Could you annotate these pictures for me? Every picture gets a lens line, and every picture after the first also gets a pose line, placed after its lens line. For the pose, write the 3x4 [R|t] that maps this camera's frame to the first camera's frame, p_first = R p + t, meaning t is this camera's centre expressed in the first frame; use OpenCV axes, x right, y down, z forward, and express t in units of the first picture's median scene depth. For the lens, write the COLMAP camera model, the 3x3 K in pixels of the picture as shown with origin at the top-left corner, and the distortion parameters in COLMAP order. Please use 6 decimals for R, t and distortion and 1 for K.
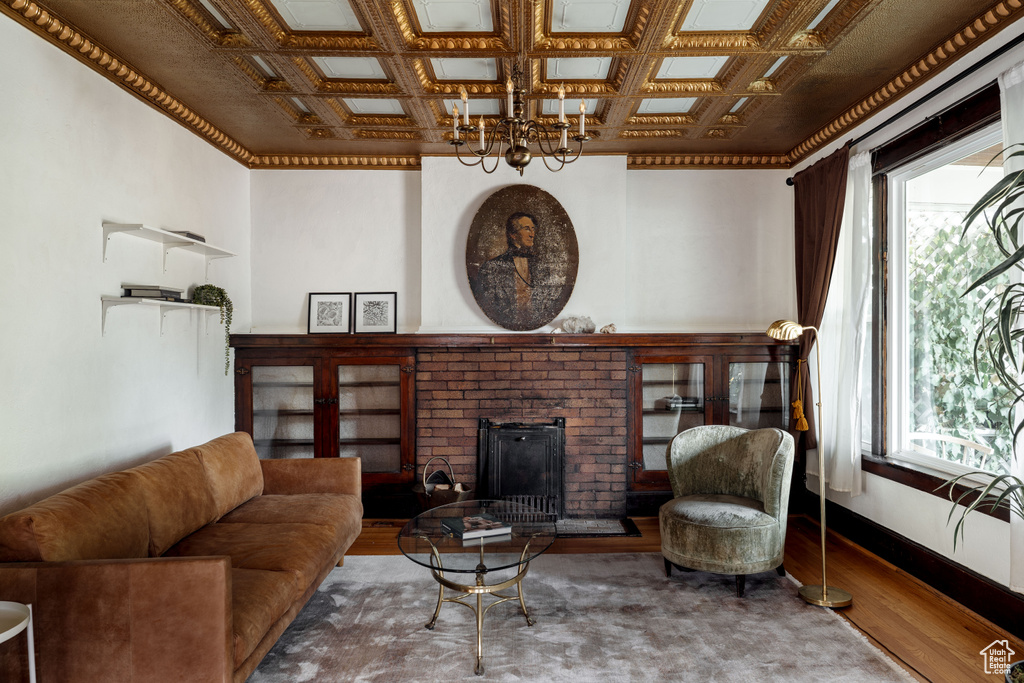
lens RADIAL K [[700.8, 0, 510.9], [0, 700.8, 340.0], [0, 0, 1]] dist [0.001278, -0.008617]
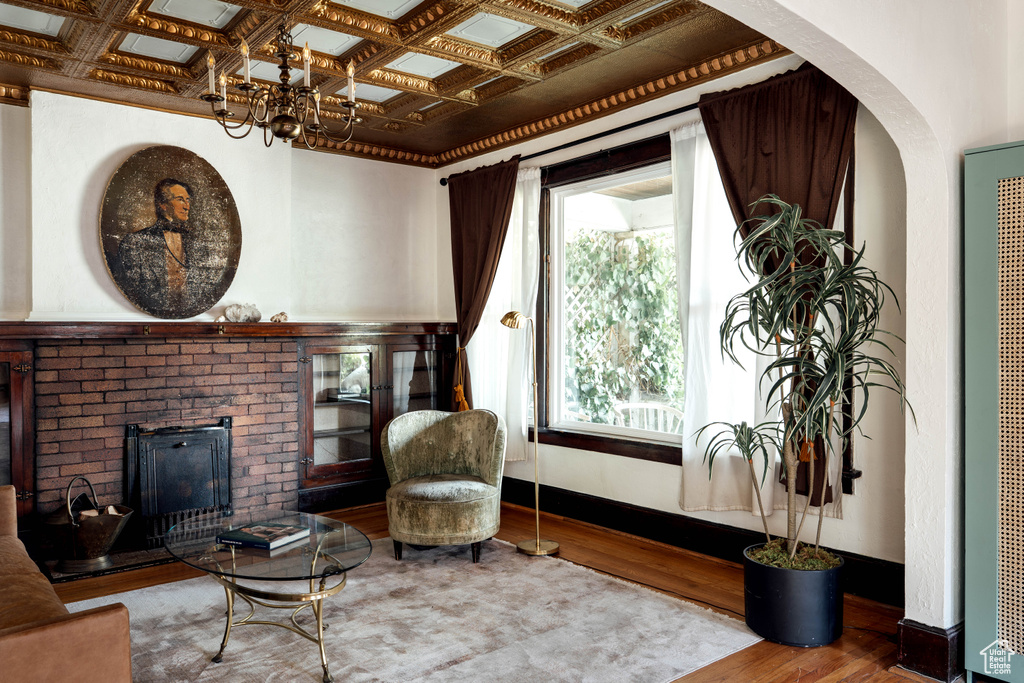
lens RADIAL K [[749.9, 0, 508.7], [0, 749.9, 345.3], [0, 0, 1]] dist [0.004740, -0.004113]
pose [[0.786553, -0.013289, 0.617380, -0.241124], [0.001940, 0.999817, 0.019051, 0.002687], [-0.617520, -0.013787, 0.786435, 0.032599]]
